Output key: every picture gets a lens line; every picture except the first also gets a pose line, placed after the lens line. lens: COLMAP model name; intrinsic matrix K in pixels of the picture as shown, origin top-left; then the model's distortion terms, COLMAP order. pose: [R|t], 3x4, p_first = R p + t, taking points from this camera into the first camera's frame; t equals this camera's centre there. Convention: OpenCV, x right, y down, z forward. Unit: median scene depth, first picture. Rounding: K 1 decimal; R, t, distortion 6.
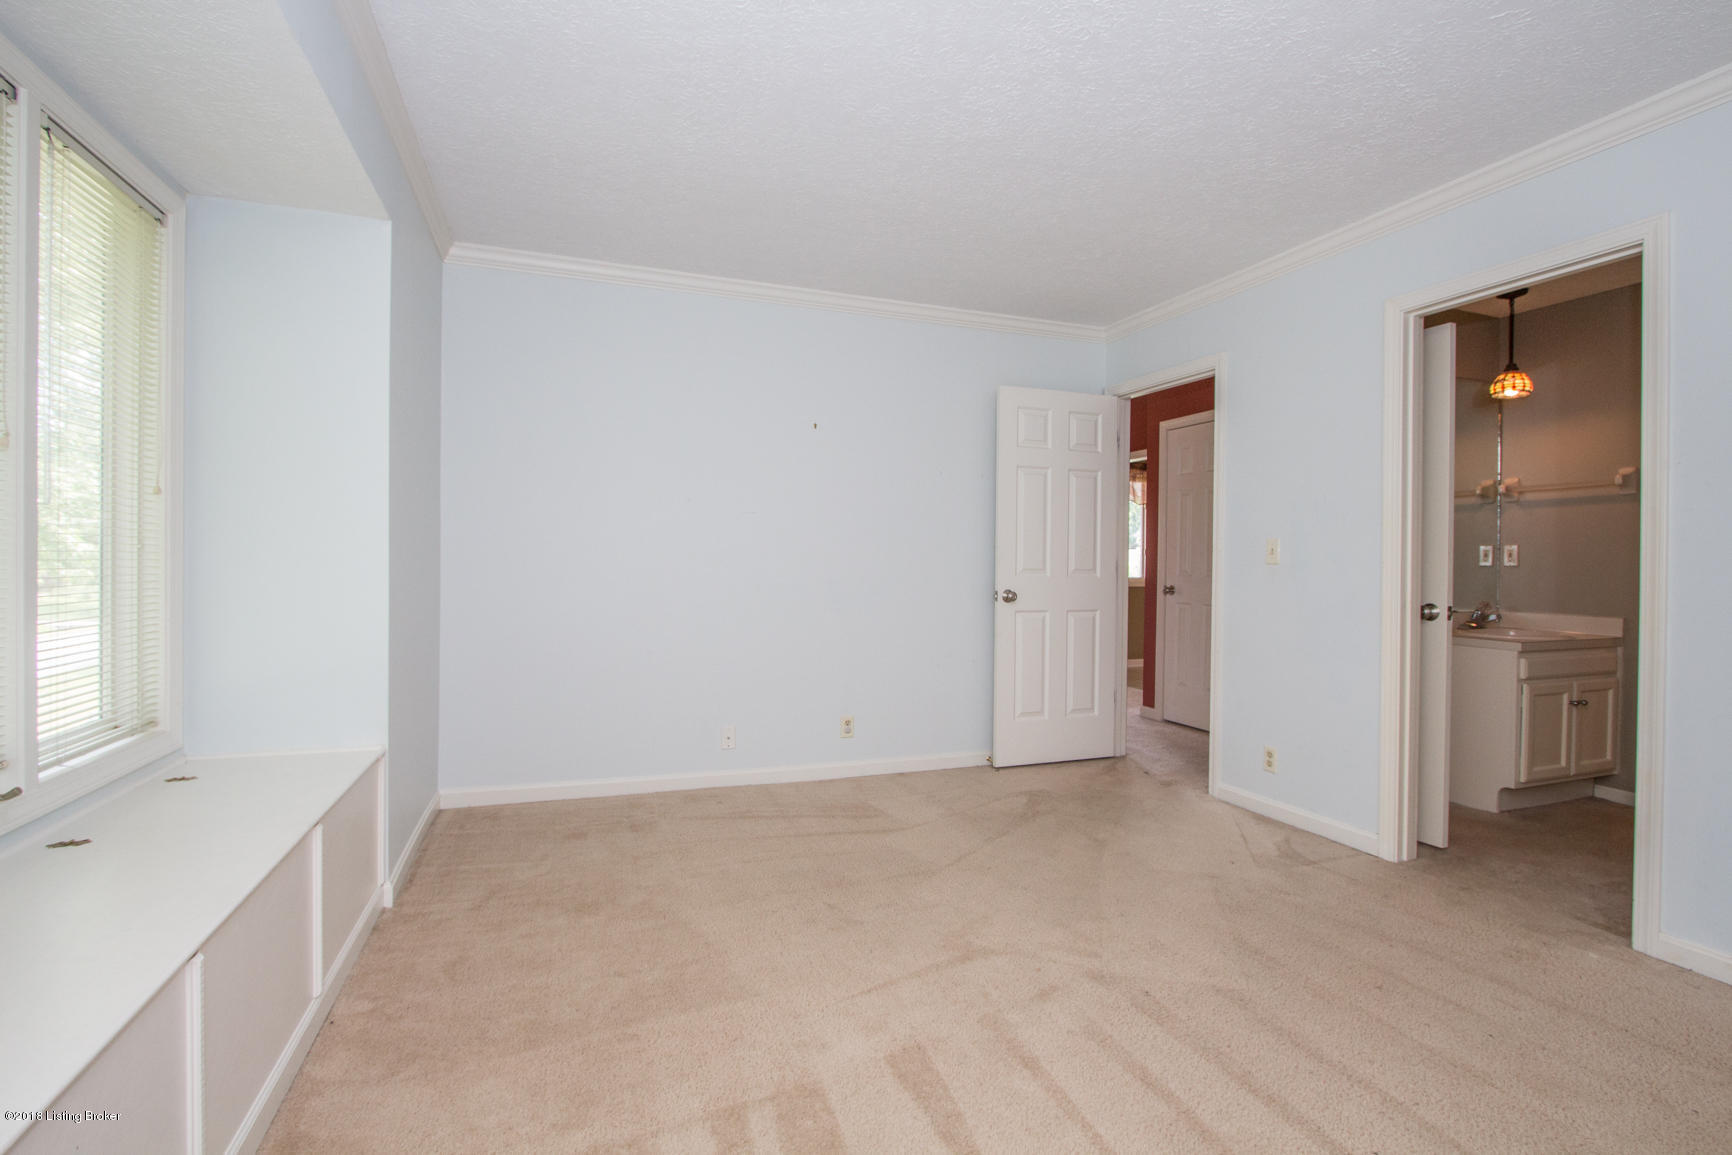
lens RADIAL K [[804.6, 0, 866.0], [0, 804.6, 577.5], [0, 0, 1]] dist [-0.009590, 0.000448]
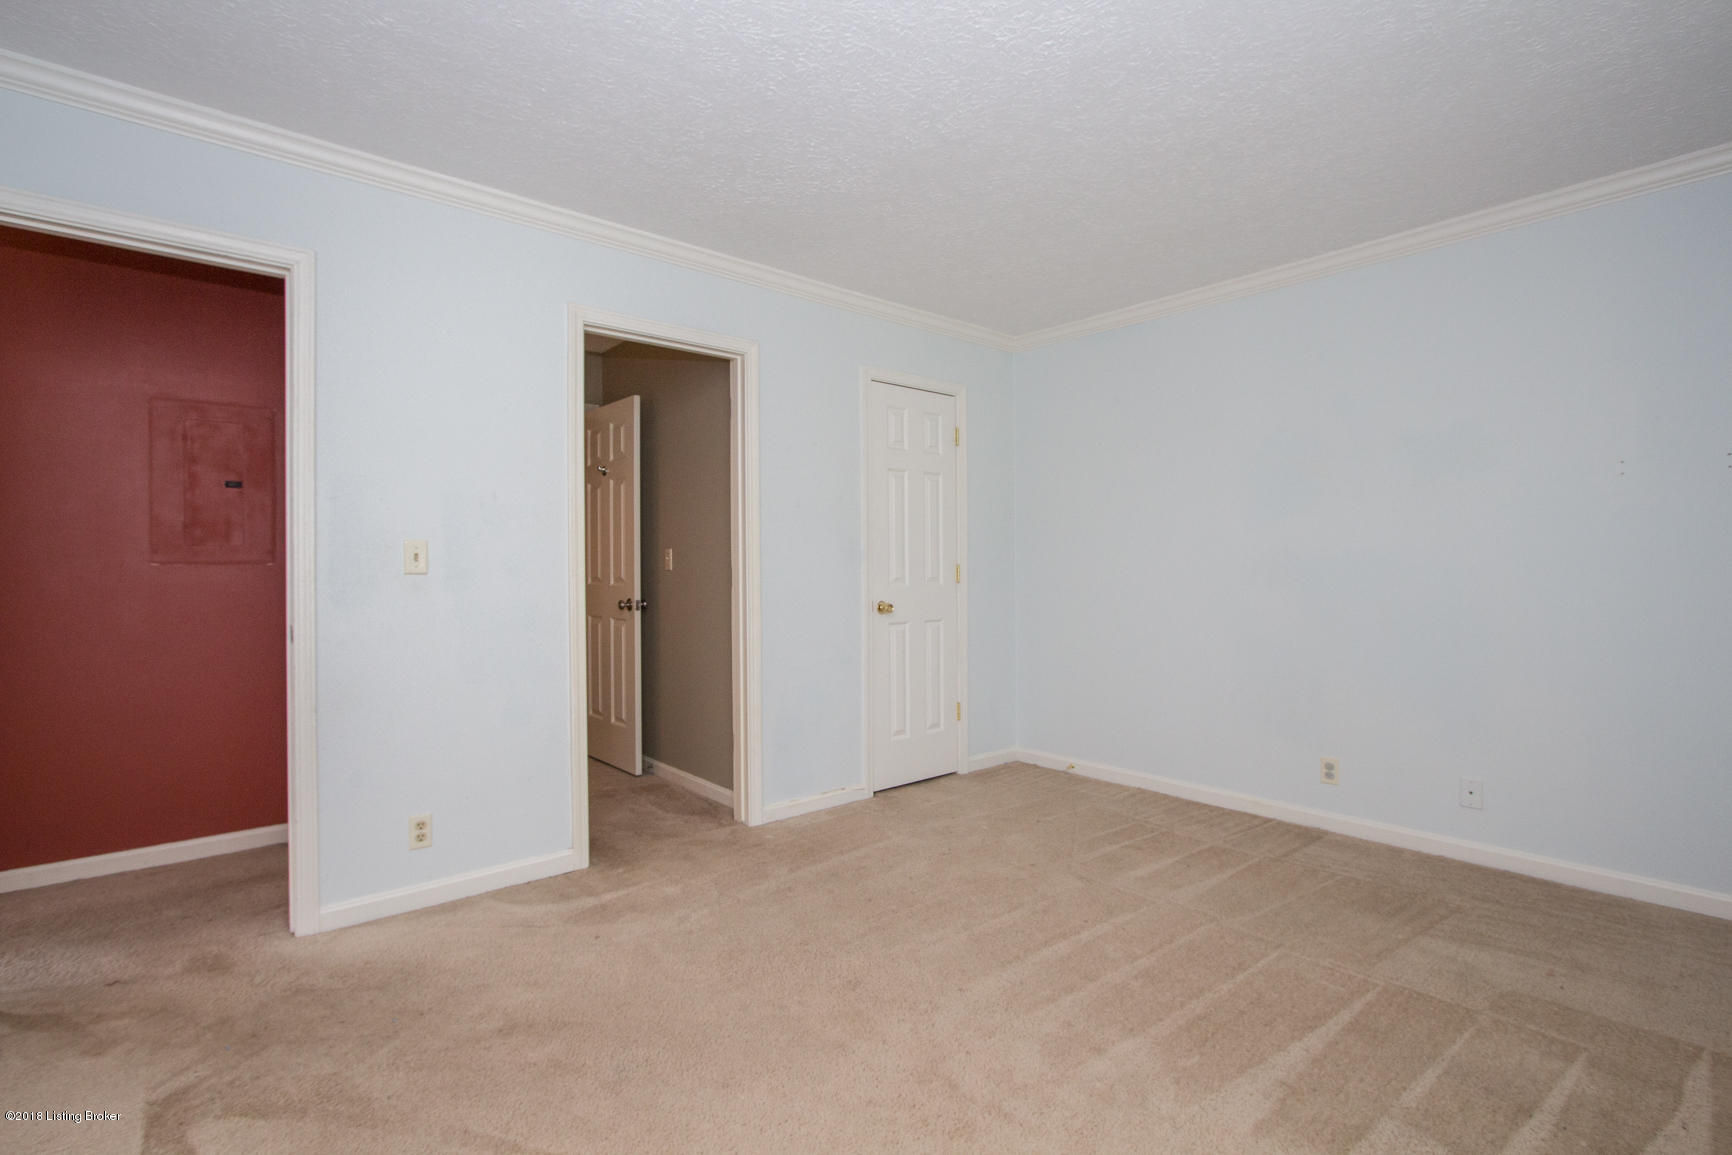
lens RADIAL K [[798.4, 0, 836.8], [0, 798.4, 572.2], [0, 0, 1]] dist [-0.014724, 0.000590]
pose [[-0.340692, -0.001198, 0.940174, -0.329078], [0.019679, 0.999771, 0.008405, -0.013604], [-0.939969, 0.021365, -0.340591, 0.896659]]
